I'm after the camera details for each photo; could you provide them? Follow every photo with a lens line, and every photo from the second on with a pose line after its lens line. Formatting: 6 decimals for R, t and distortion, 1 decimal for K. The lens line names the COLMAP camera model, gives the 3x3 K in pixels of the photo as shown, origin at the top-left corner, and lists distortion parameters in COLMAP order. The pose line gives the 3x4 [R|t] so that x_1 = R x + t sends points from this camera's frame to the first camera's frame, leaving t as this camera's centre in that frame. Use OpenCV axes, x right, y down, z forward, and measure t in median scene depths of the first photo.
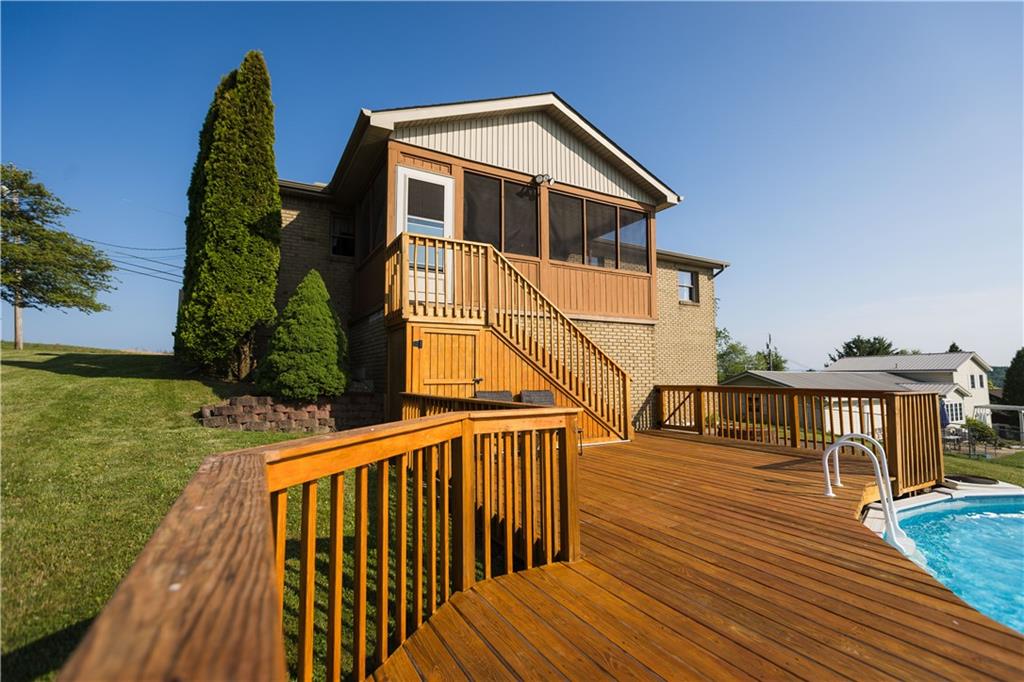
lens RADIAL K [[456.4, 0, 516.9], [0, 456.4, 344.0], [0, 0, 1]] dist [0.004018, -0.000426]
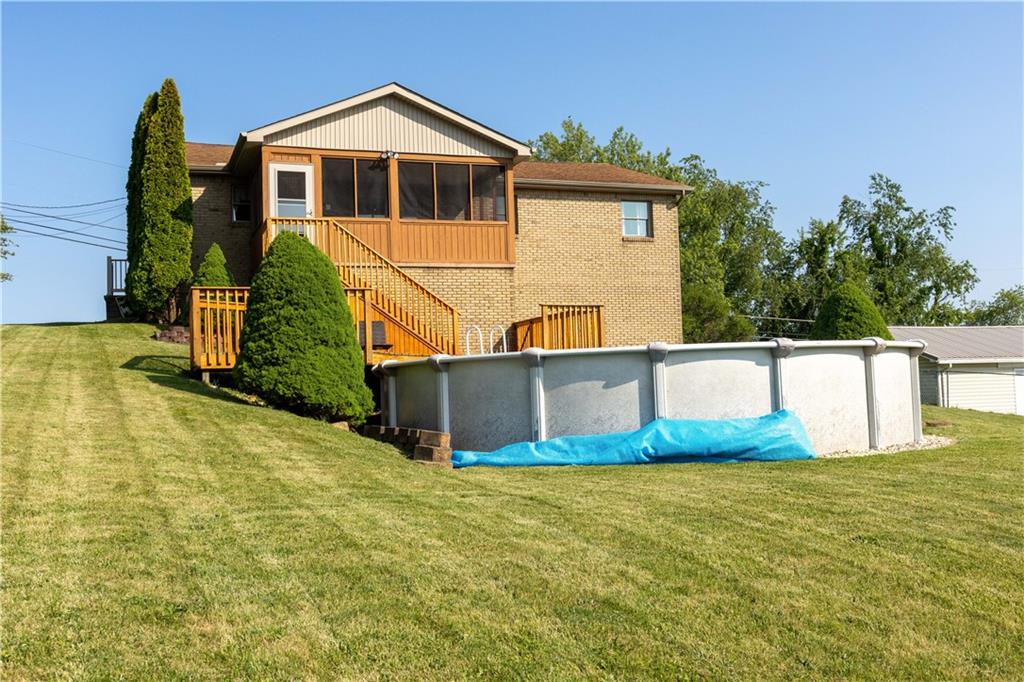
lens RADIAL K [[996.6, 0, 510.6], [0, 996.6, 340.5], [0, 0, 1]] dist [-0.013621, 0.000000]
pose [[0.985378, -0.036484, -0.166428, 0.878663], [0.039878, 0.999058, 0.017098, 0.115583], [0.165647, -0.023485, 0.985905, -1.739554]]
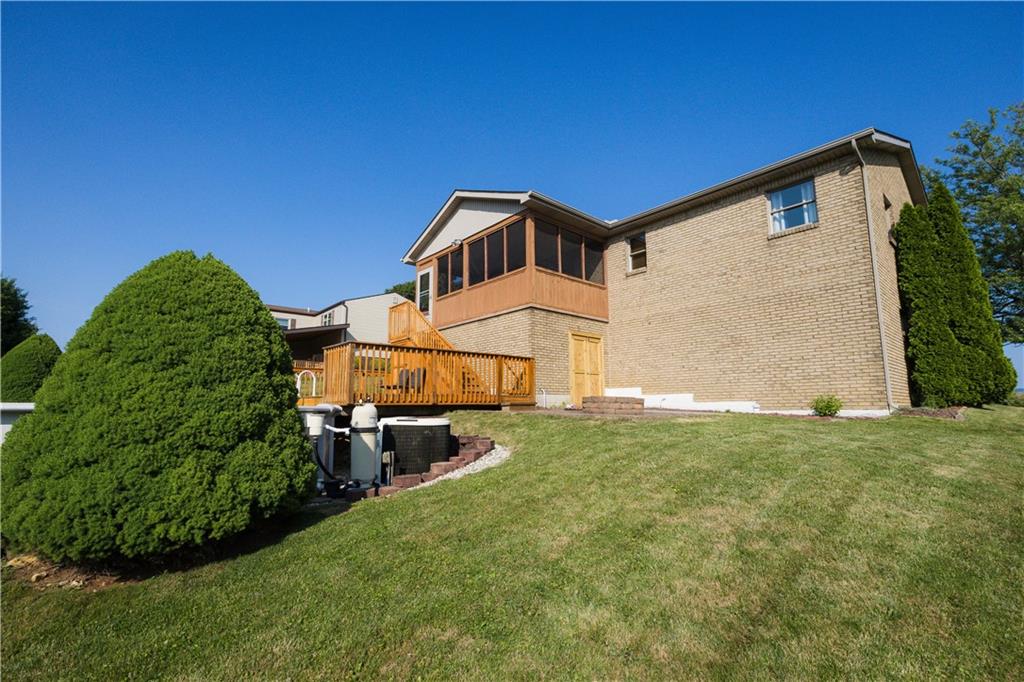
lens RADIAL K [[456.4, 0, 514.8], [0, 456.4, 341.4], [0, 0, 1]] dist [0.004018, -0.000426]
pose [[0.194806, -0.139433, -0.970880, 1.809171], [0.070520, 0.989274, -0.127925, 0.244556], [0.978303, -0.043546, 0.202550, 0.924048]]
